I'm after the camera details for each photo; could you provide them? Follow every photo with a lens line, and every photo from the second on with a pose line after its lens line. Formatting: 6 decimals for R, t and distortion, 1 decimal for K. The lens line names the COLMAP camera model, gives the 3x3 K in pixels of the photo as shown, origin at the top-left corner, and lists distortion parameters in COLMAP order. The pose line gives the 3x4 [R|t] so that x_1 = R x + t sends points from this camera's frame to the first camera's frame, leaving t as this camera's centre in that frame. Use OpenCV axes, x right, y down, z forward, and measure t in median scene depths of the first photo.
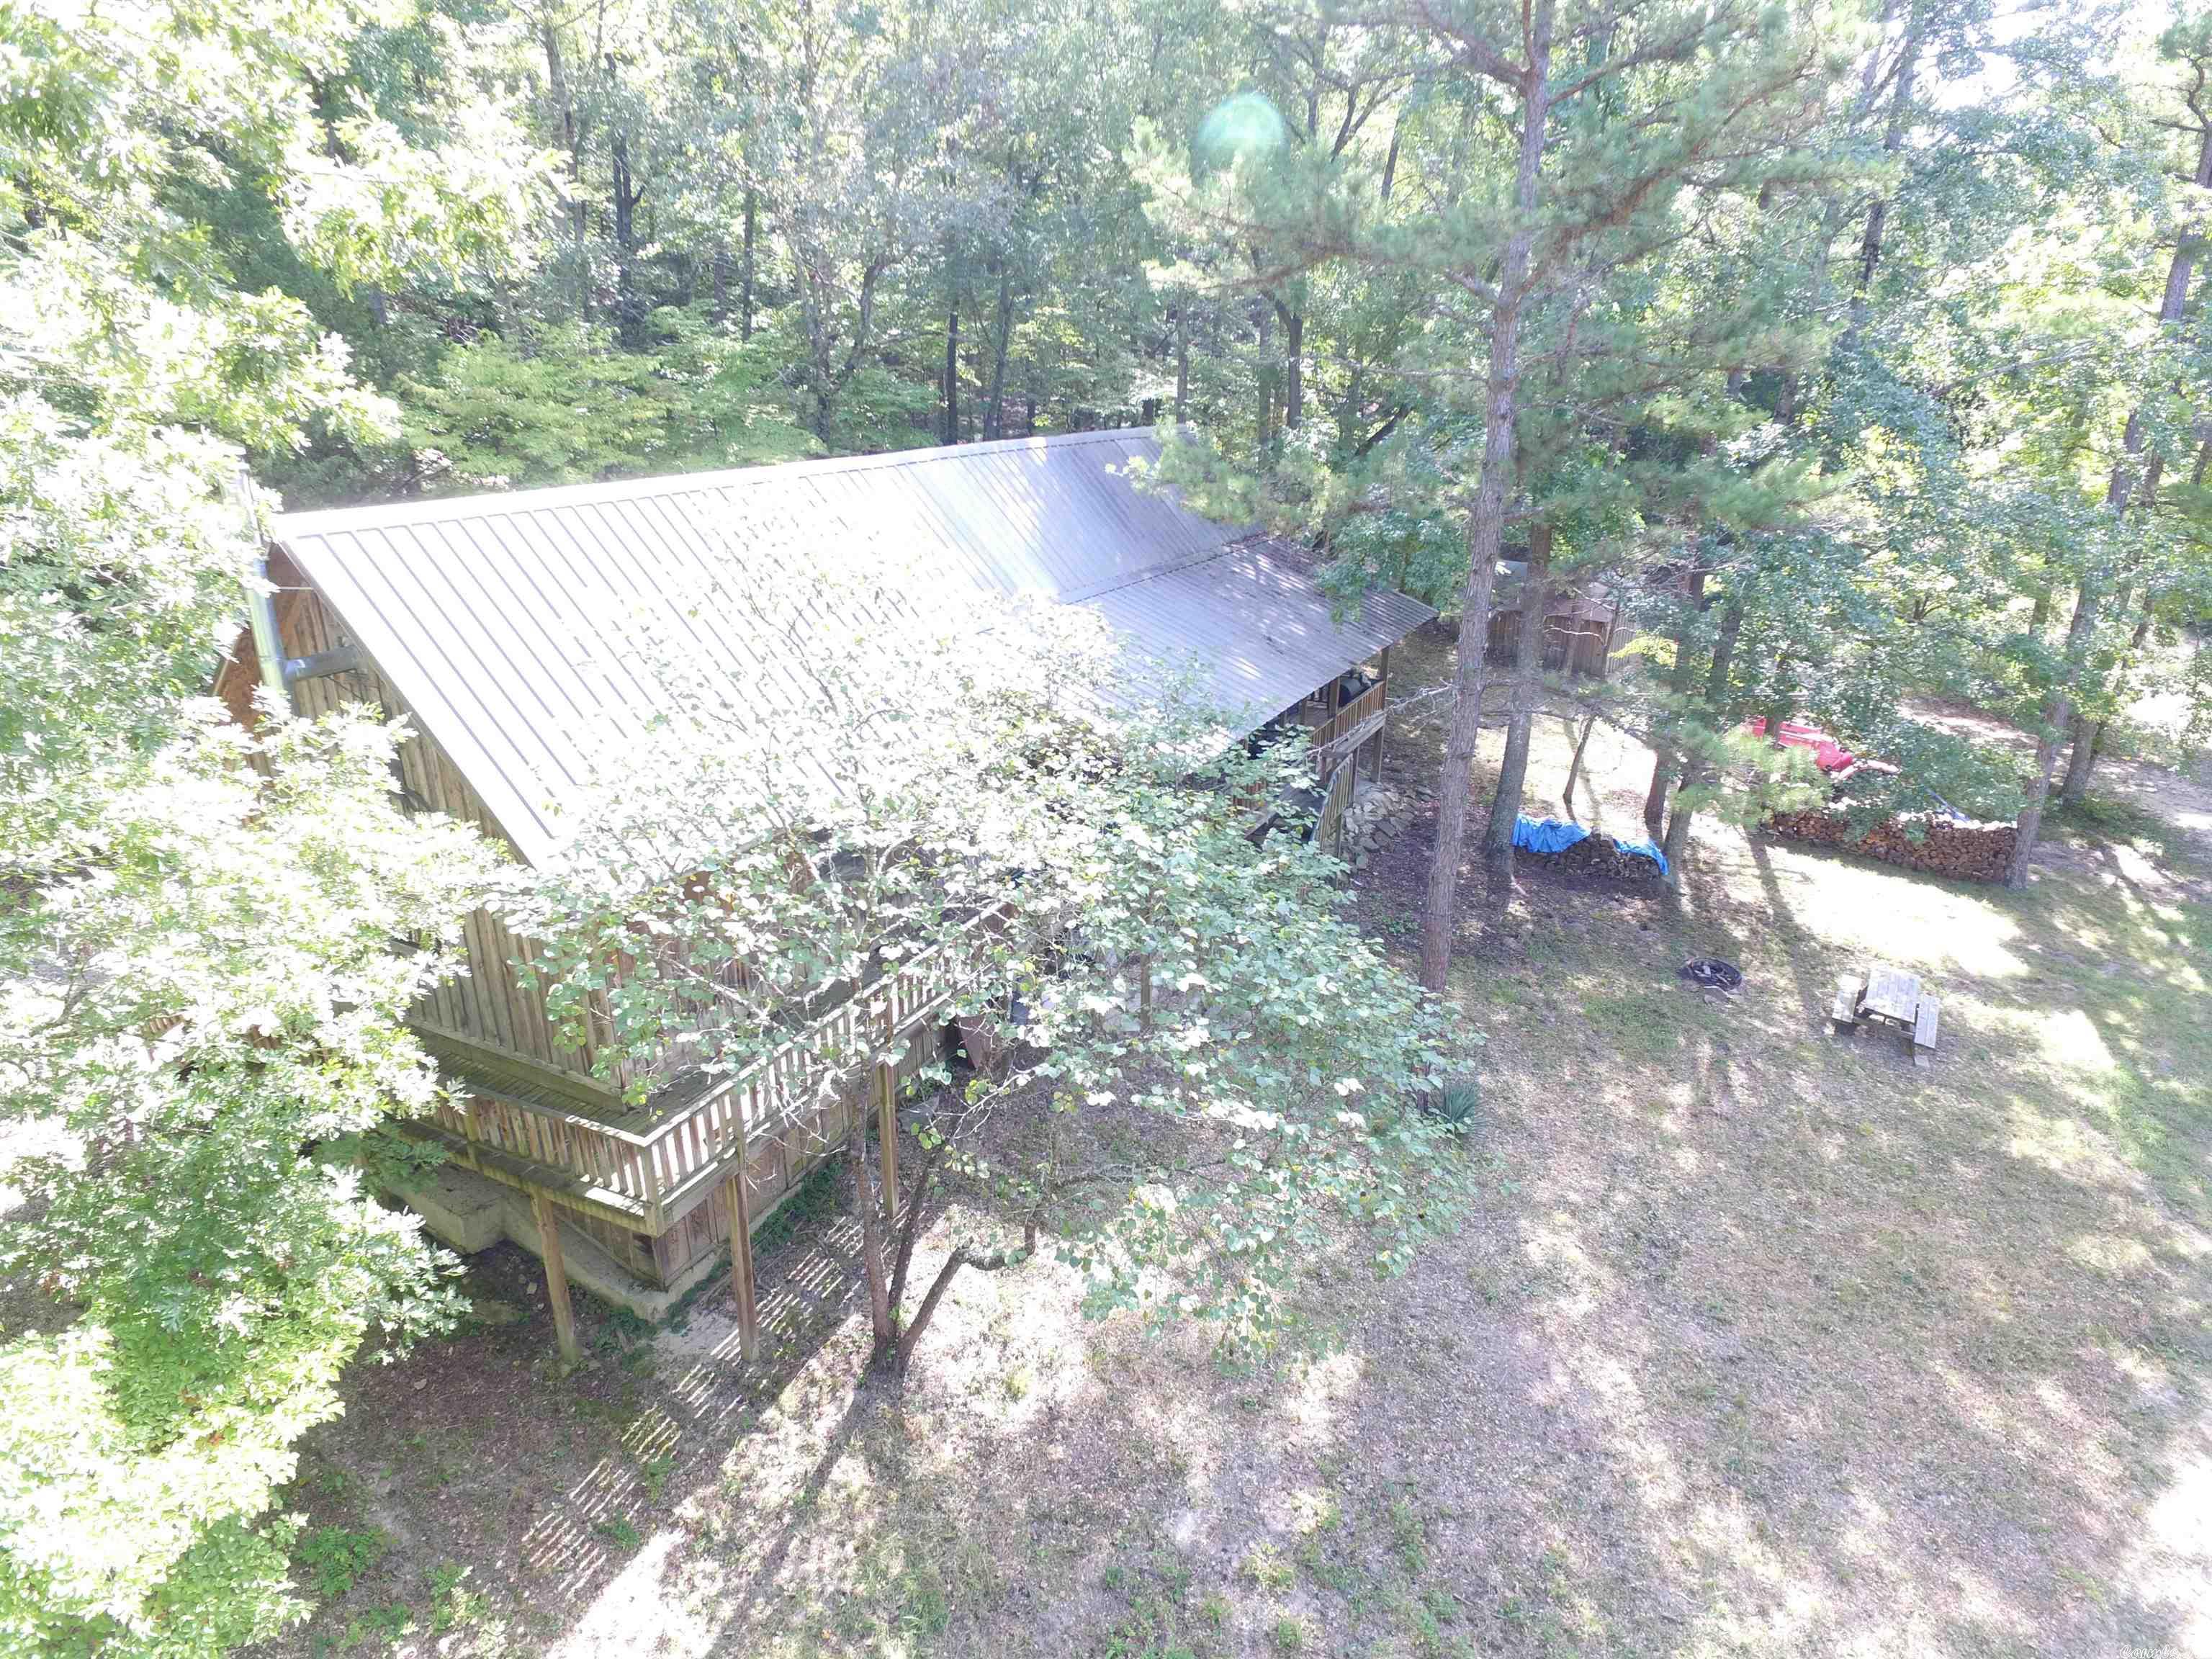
lens RADIAL K [[1291.6, 0, 1106.0], [0, 1291.6, 829.5], [0, 0, 1]] dist [0.002518, -0.000414]
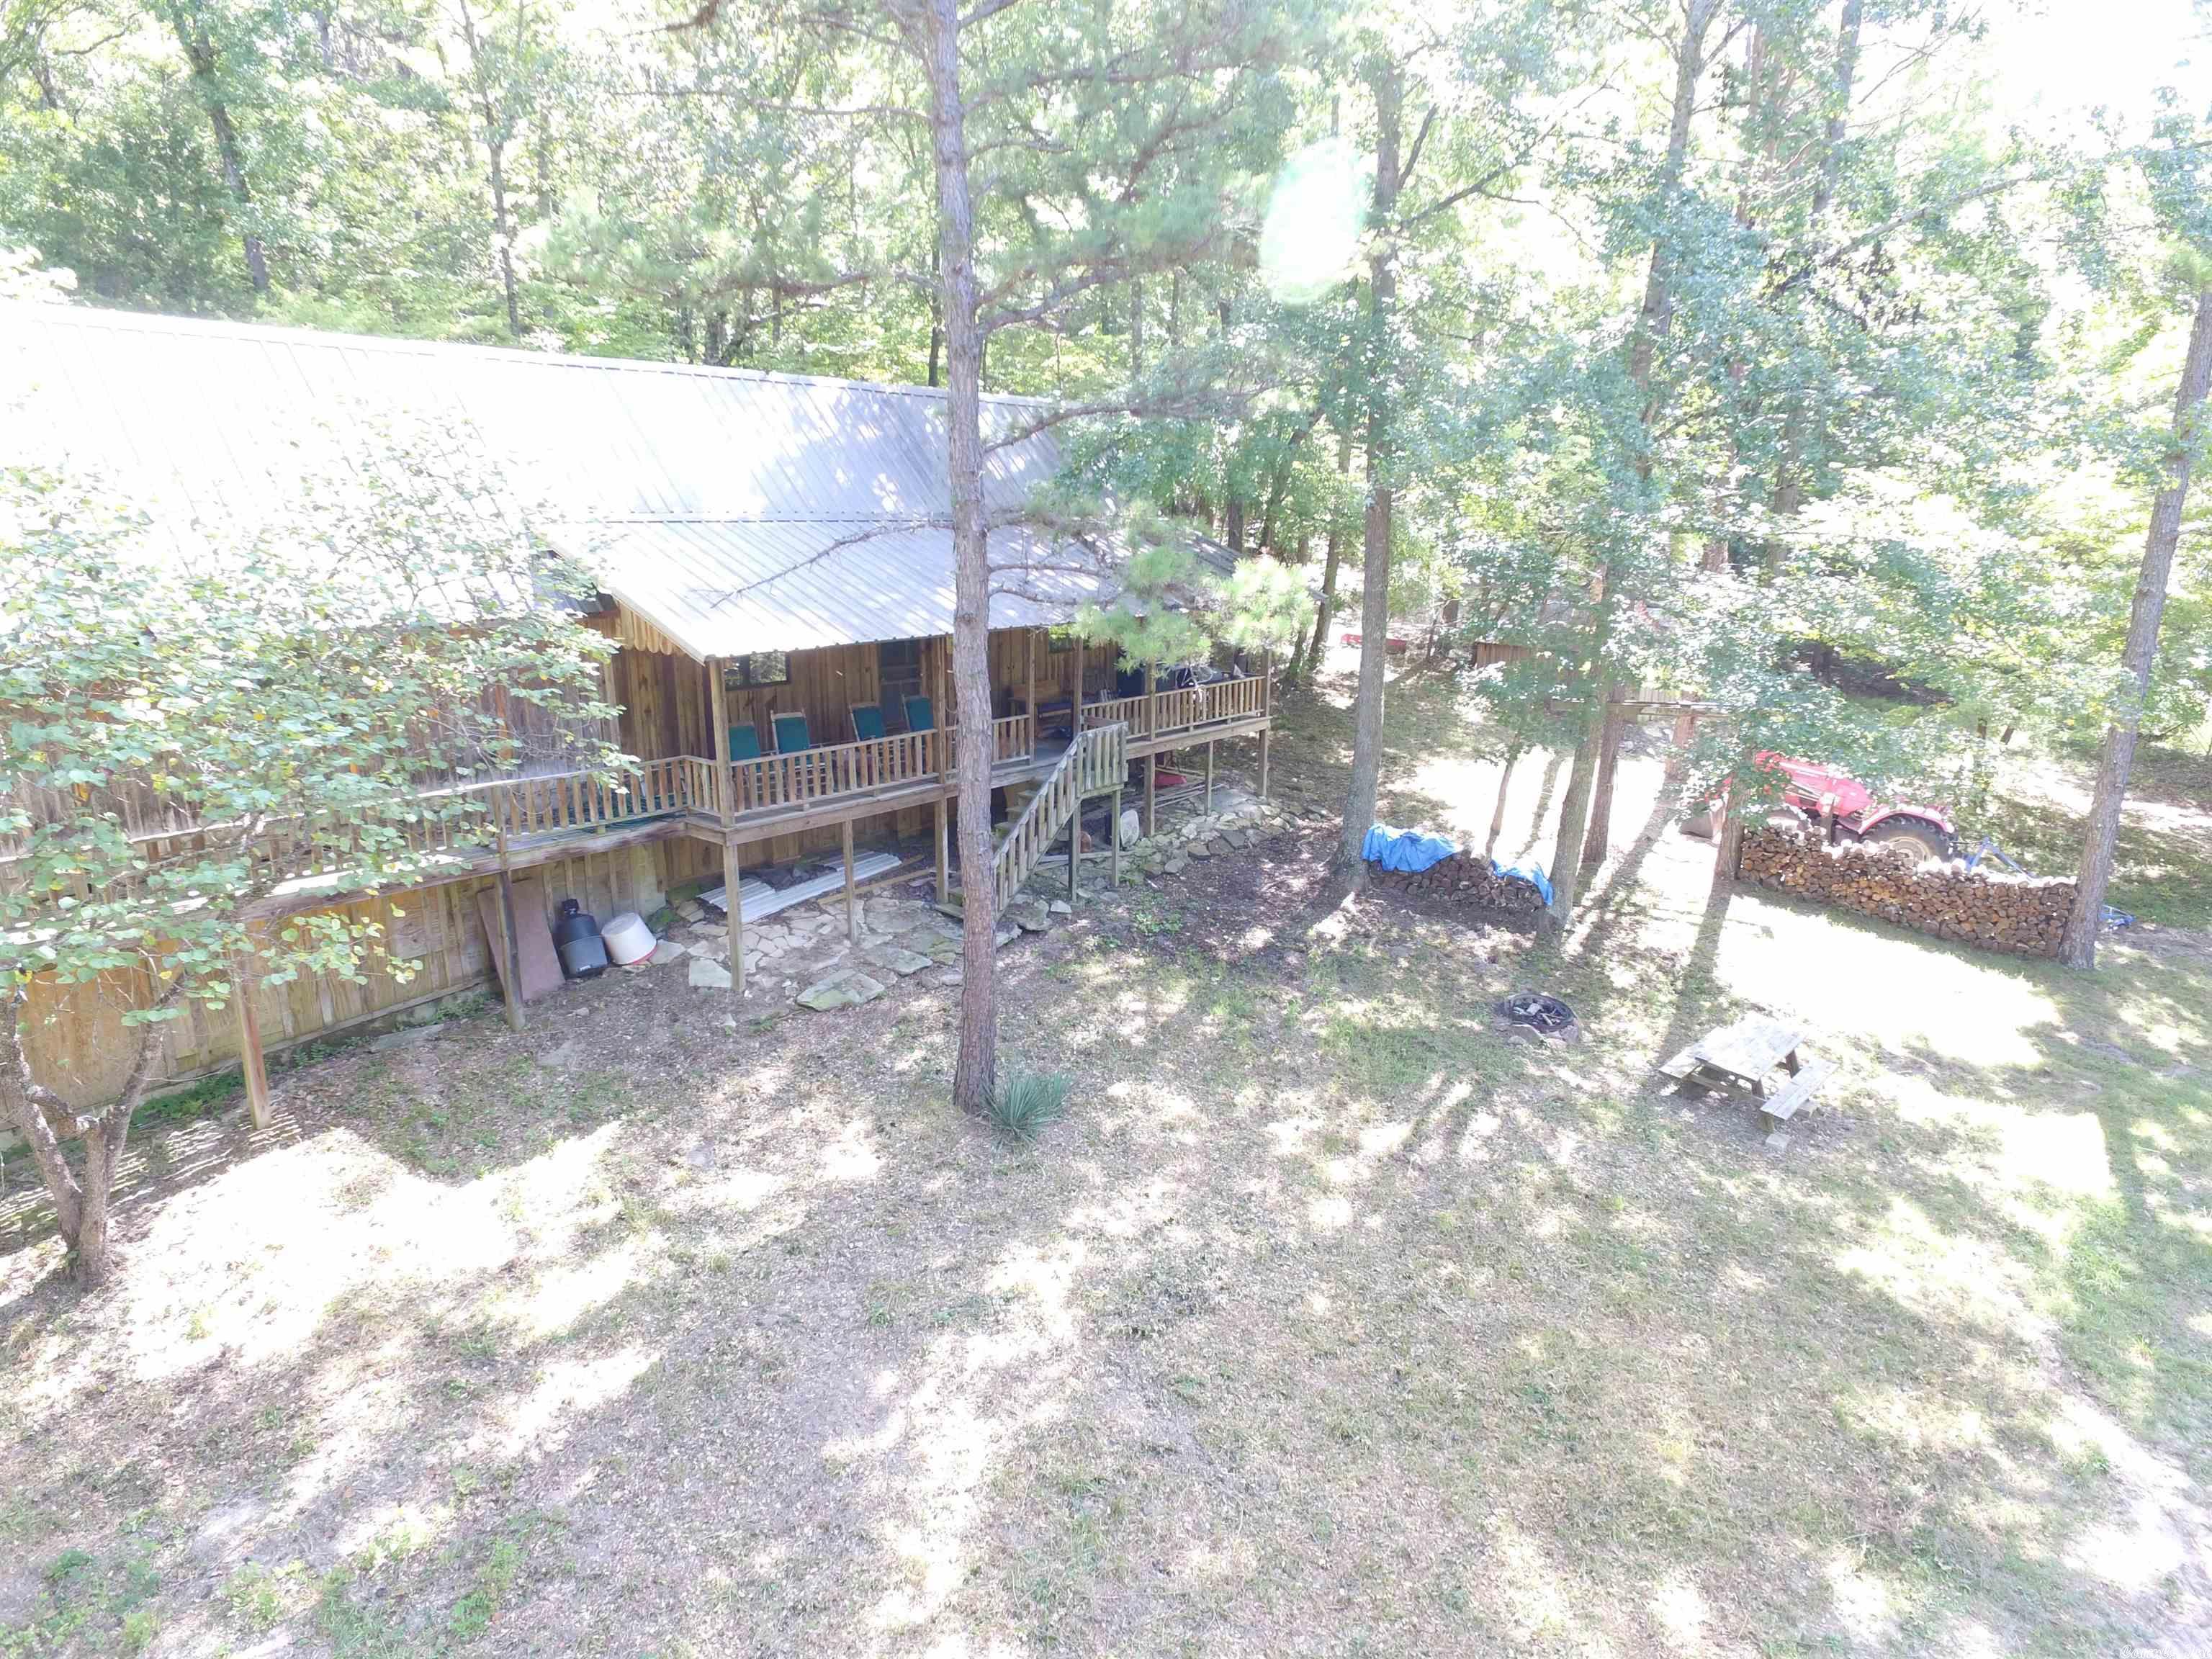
lens RADIAL K [[1291.6, 0, 1106.0], [0, 1291.6, 829.5], [0, 0, 1]] dist [0.002518, -0.000414]
pose [[0.974202, 0.055344, -0.218787, 0.361799], [-0.078273, 0.992147, -0.097555, 0.093157], [0.211670, 0.112163, 0.970884, 0.178773]]
